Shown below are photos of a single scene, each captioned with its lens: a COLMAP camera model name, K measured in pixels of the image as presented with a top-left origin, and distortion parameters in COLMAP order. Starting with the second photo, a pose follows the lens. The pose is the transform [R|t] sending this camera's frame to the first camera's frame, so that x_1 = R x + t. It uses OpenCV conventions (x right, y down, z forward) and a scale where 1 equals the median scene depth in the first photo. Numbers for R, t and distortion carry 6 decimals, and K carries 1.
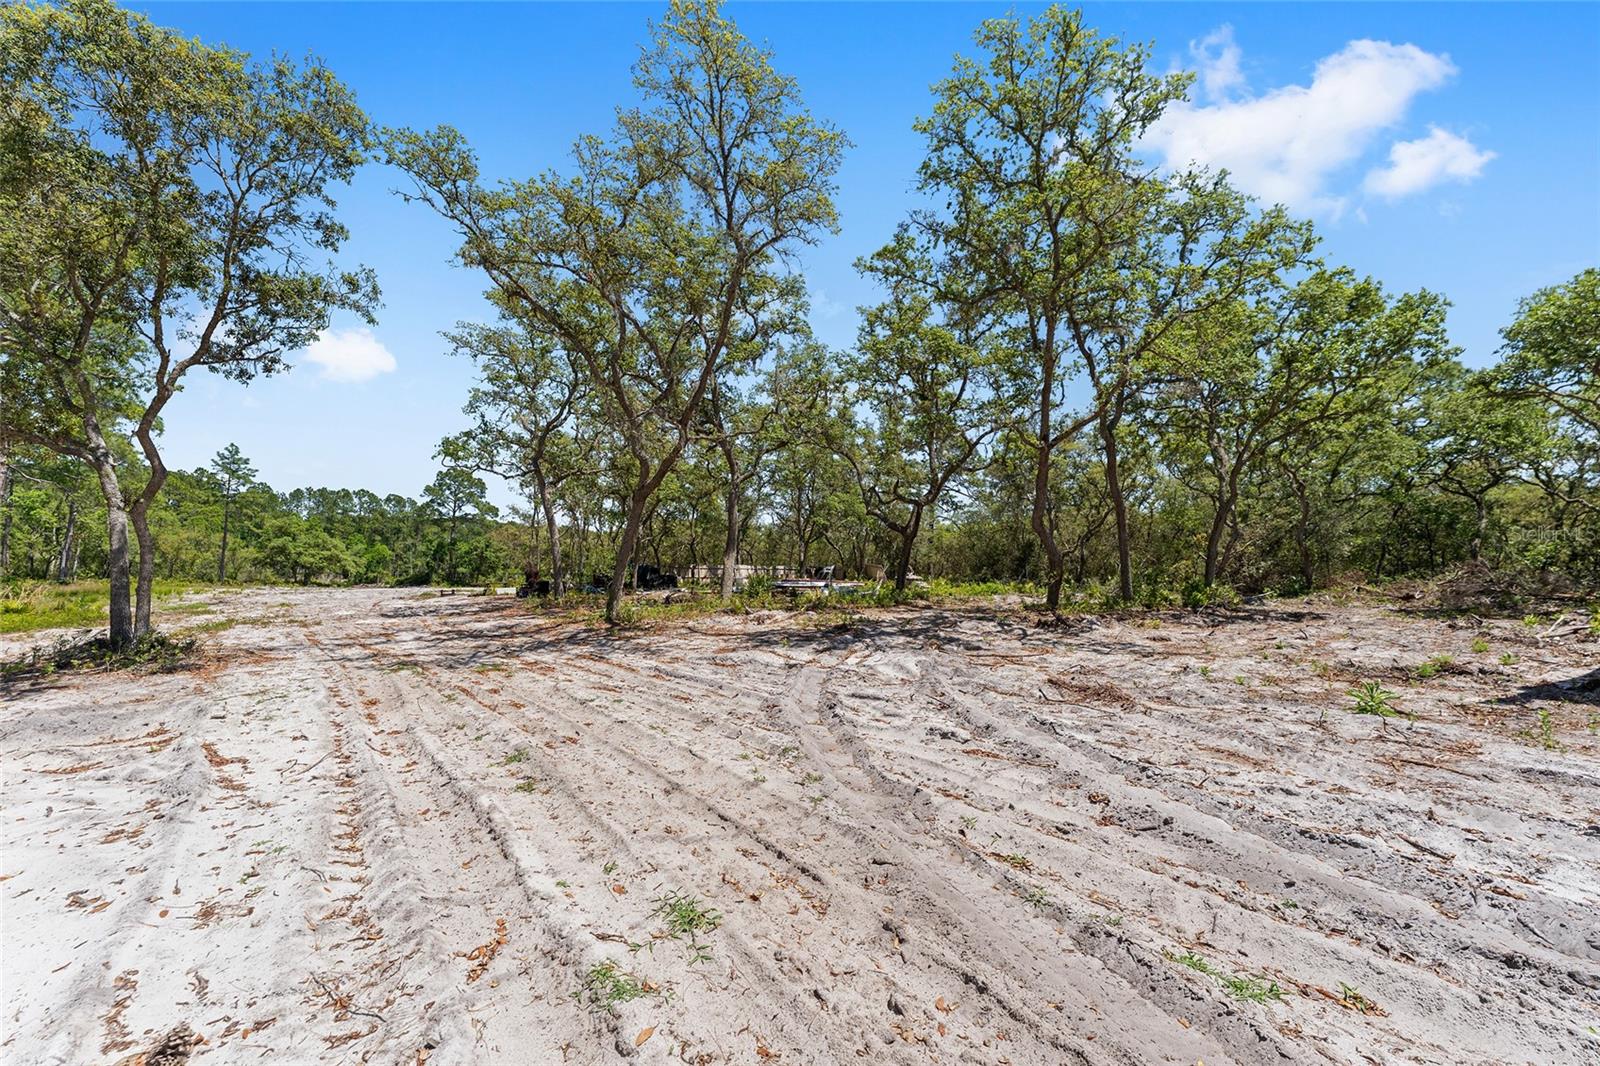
lens RADIAL K [[637.0, 0, 785.9], [0, 637.0, 547.0], [0, 0, 1]] dist [0.001593, 0.000178]
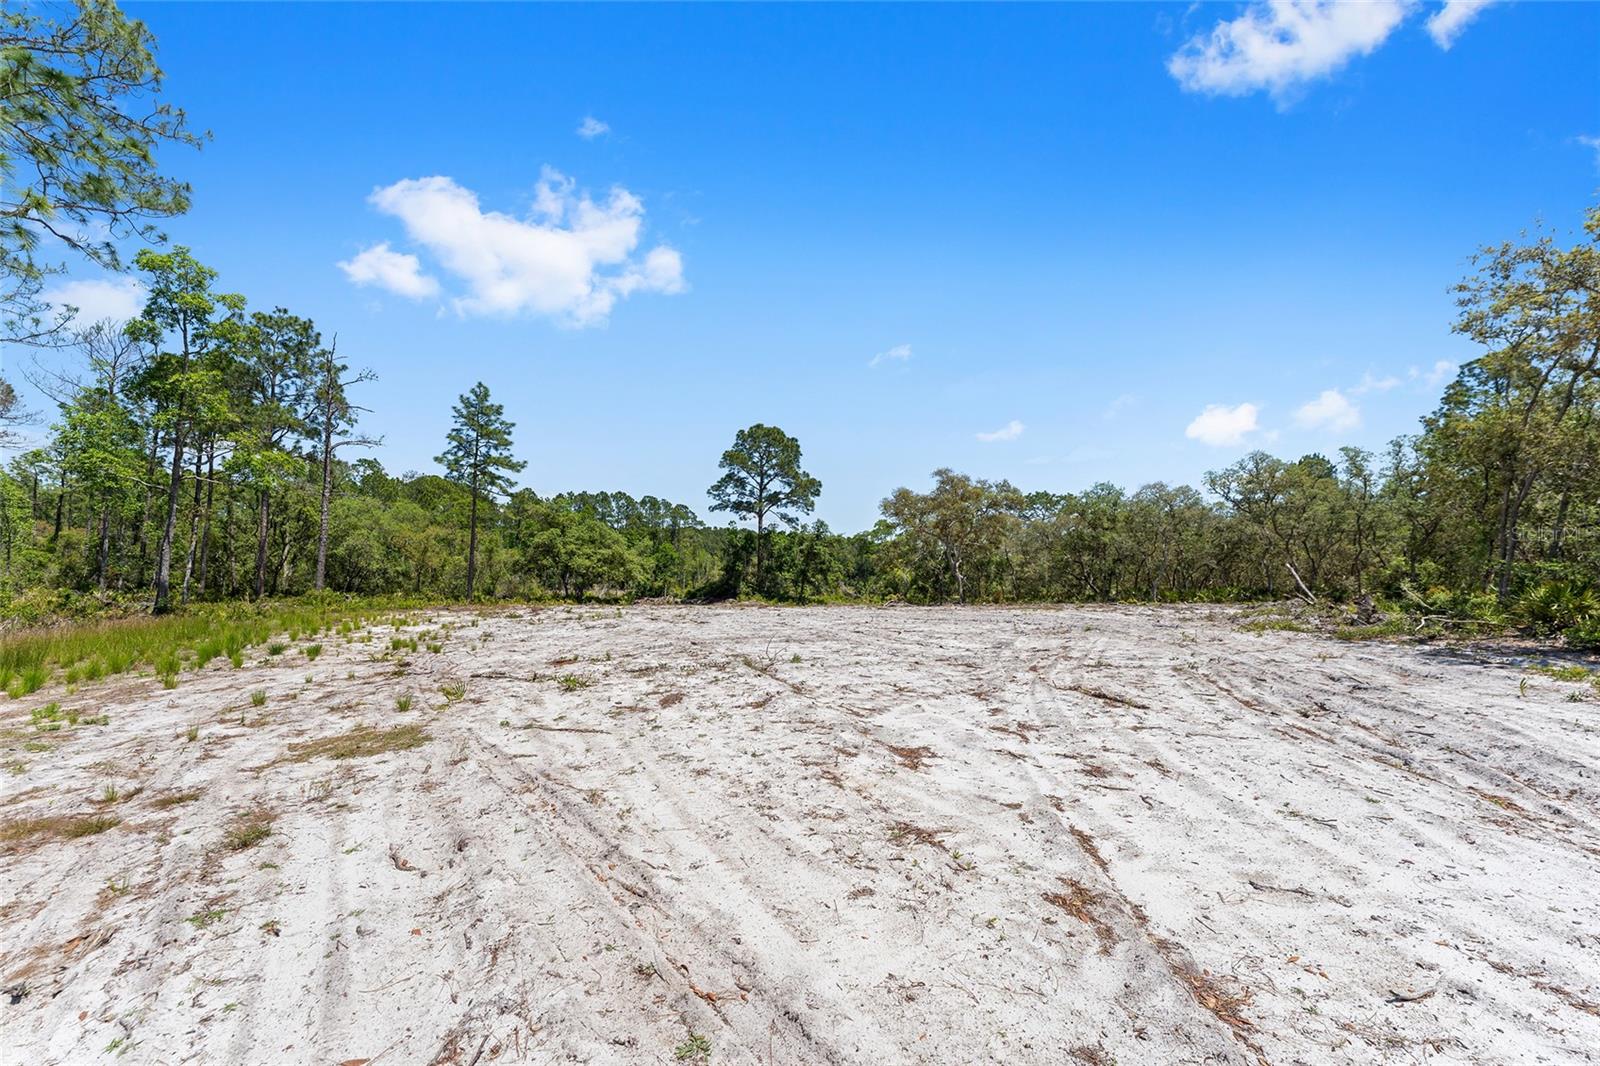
lens RADIAL K [[637.0, 0, 782.6], [0, 637.0, 547.4], [0, 0, 1]] dist [0.001593, 0.000178]
pose [[0.950239, -0.033482, -0.309718, -0.324005], [0.030931, 0.999435, -0.013146, 0.017929], [0.309983, 0.002912, 0.950738, 0.408119]]
